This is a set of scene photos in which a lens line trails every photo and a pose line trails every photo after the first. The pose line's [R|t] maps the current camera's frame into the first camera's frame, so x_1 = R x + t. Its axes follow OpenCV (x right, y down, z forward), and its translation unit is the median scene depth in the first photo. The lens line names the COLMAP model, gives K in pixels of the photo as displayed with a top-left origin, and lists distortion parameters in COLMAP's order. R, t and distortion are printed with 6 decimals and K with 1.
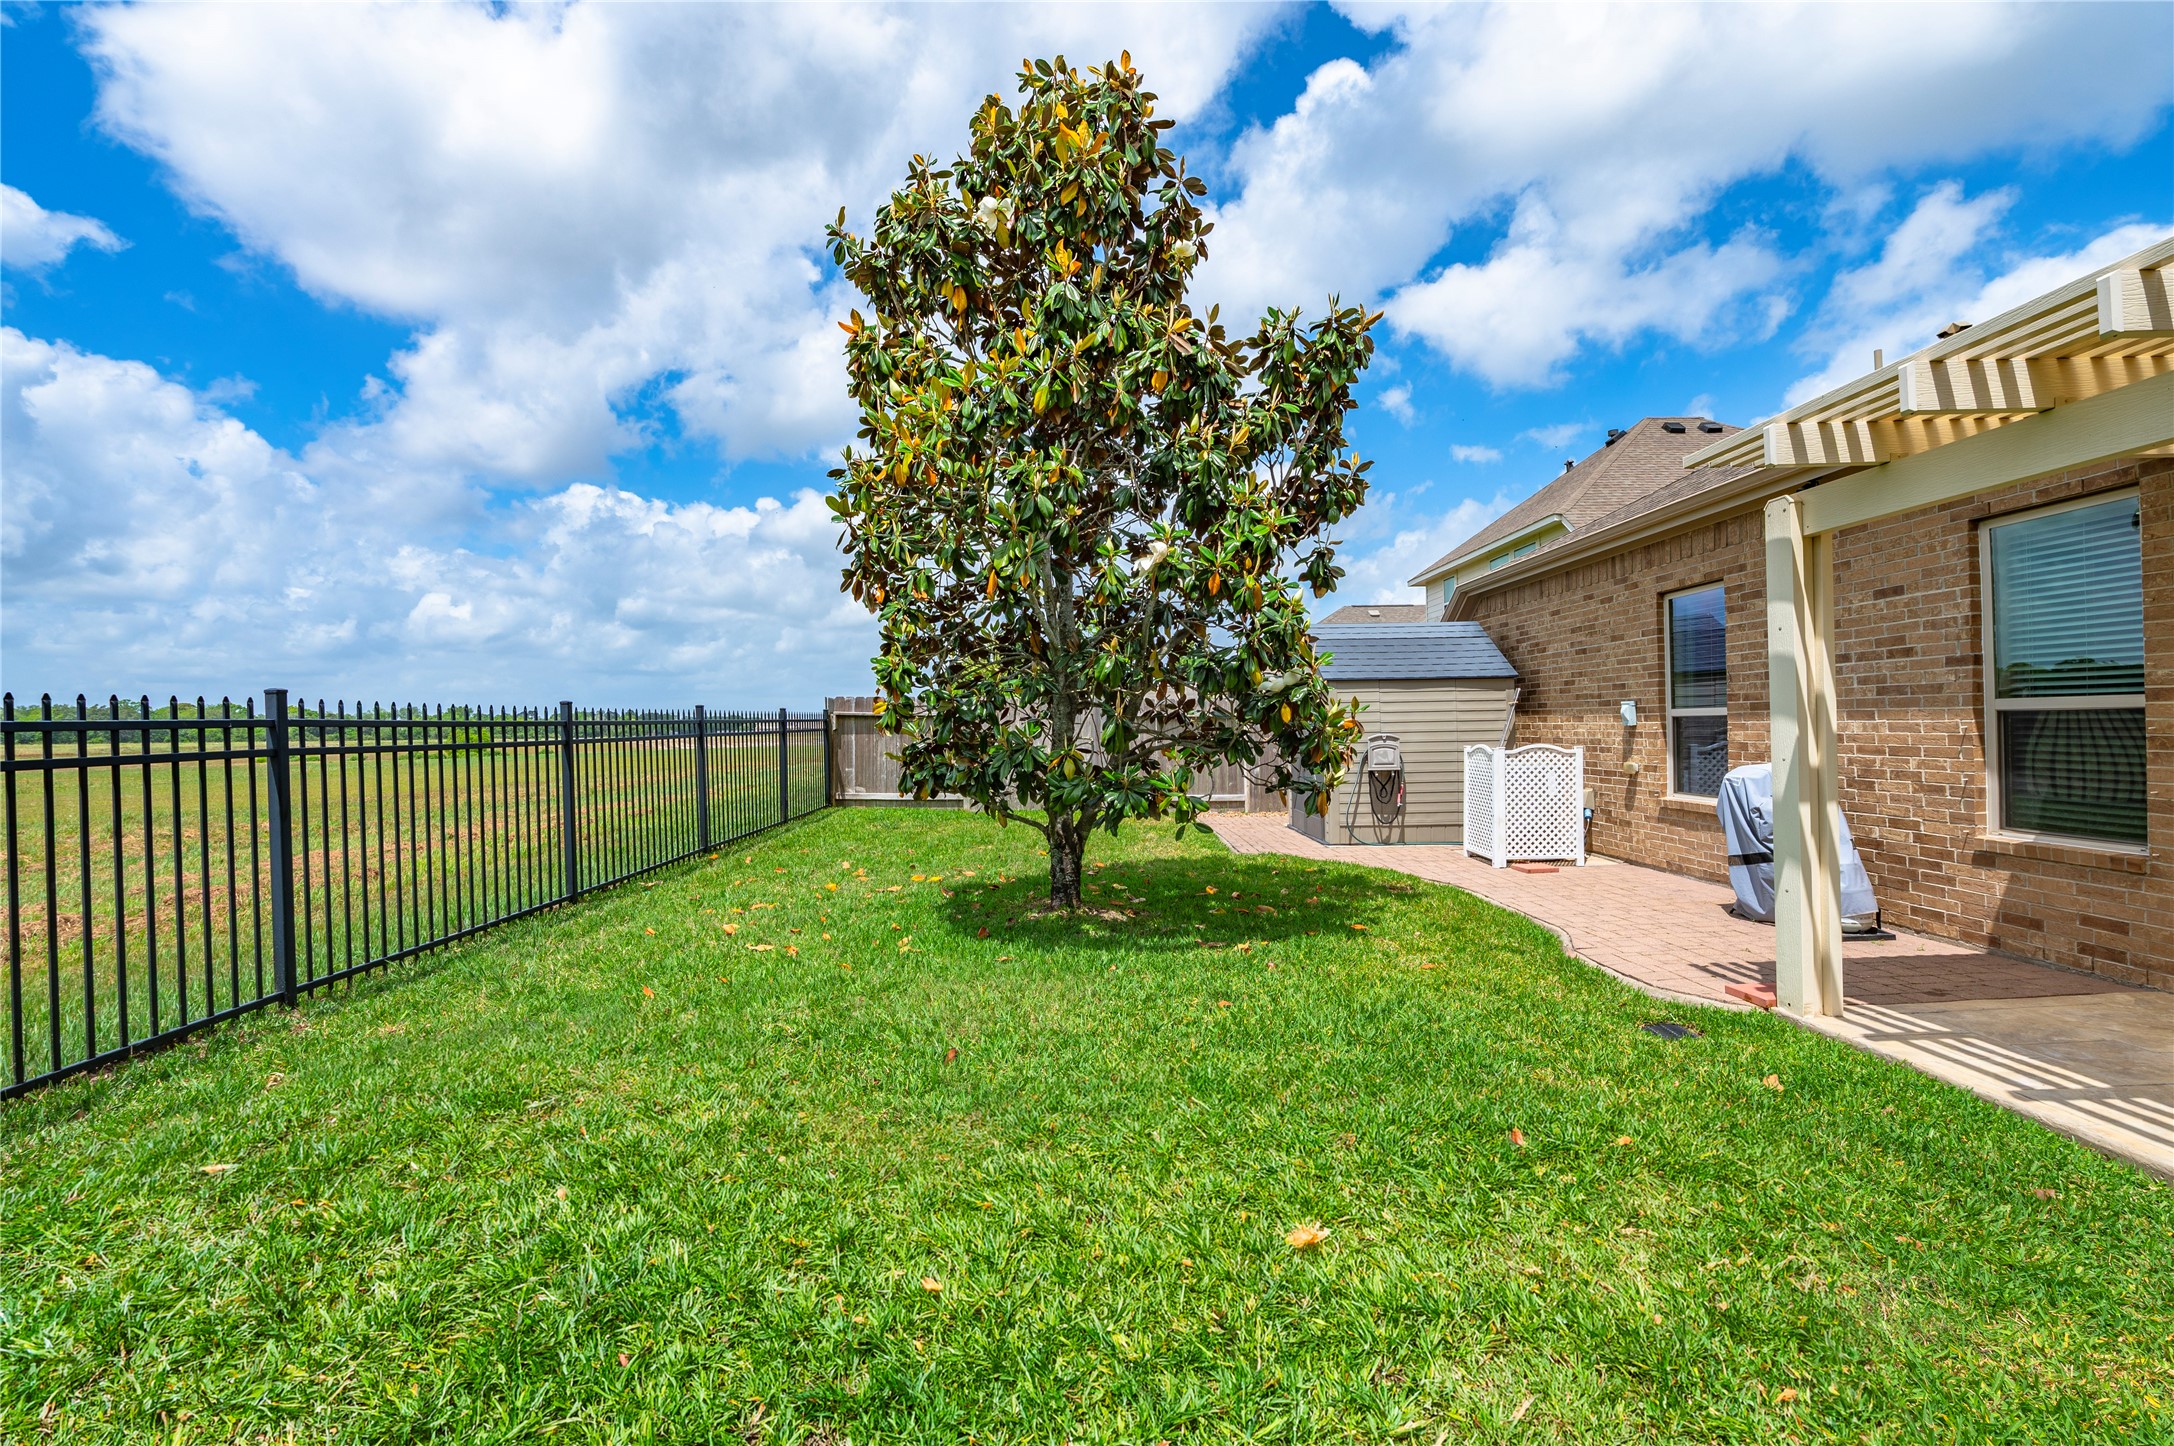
lens RADIAL K [[988.5, 0, 1081.4], [0, 988.5, 726.4], [0, 0, 1]] dist [-0.004729, -0.000194]
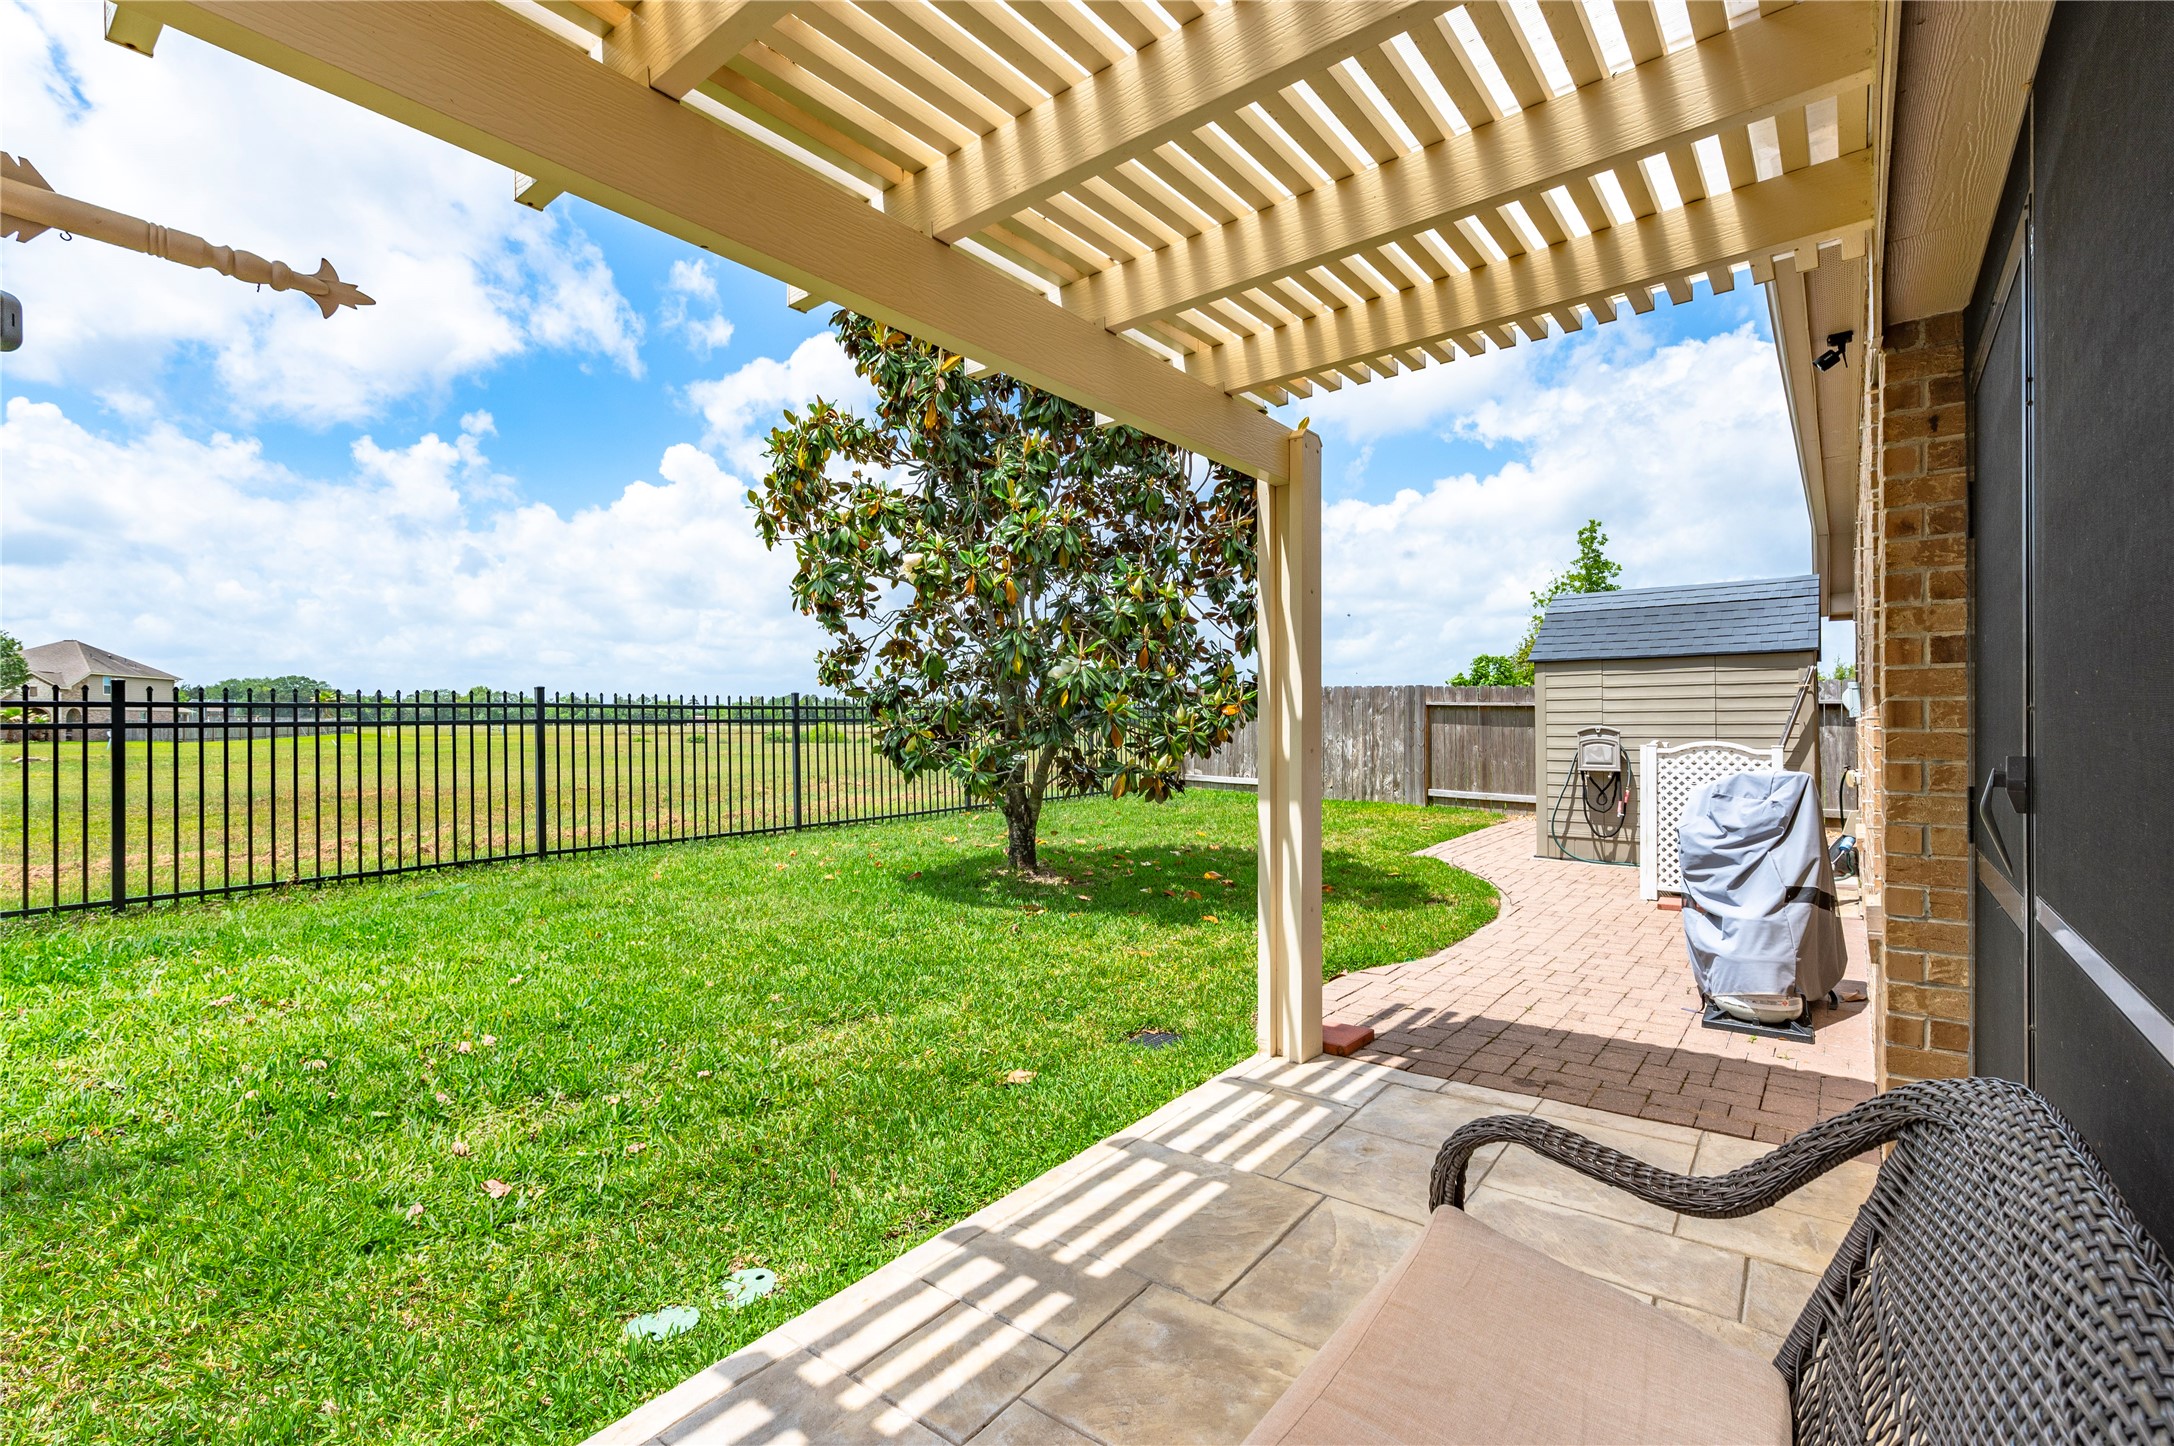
lens RADIAL K [[988.5, 0, 1091.2], [0, 988.5, 724.0], [0, 0, 1]] dist [-0.004729, -0.000194]
pose [[0.769570, 0.014434, -0.638400, 1.191085], [-0.009522, 0.999893, 0.011129, 0.001904], [0.638492, -0.002486, 0.769624, 0.257851]]
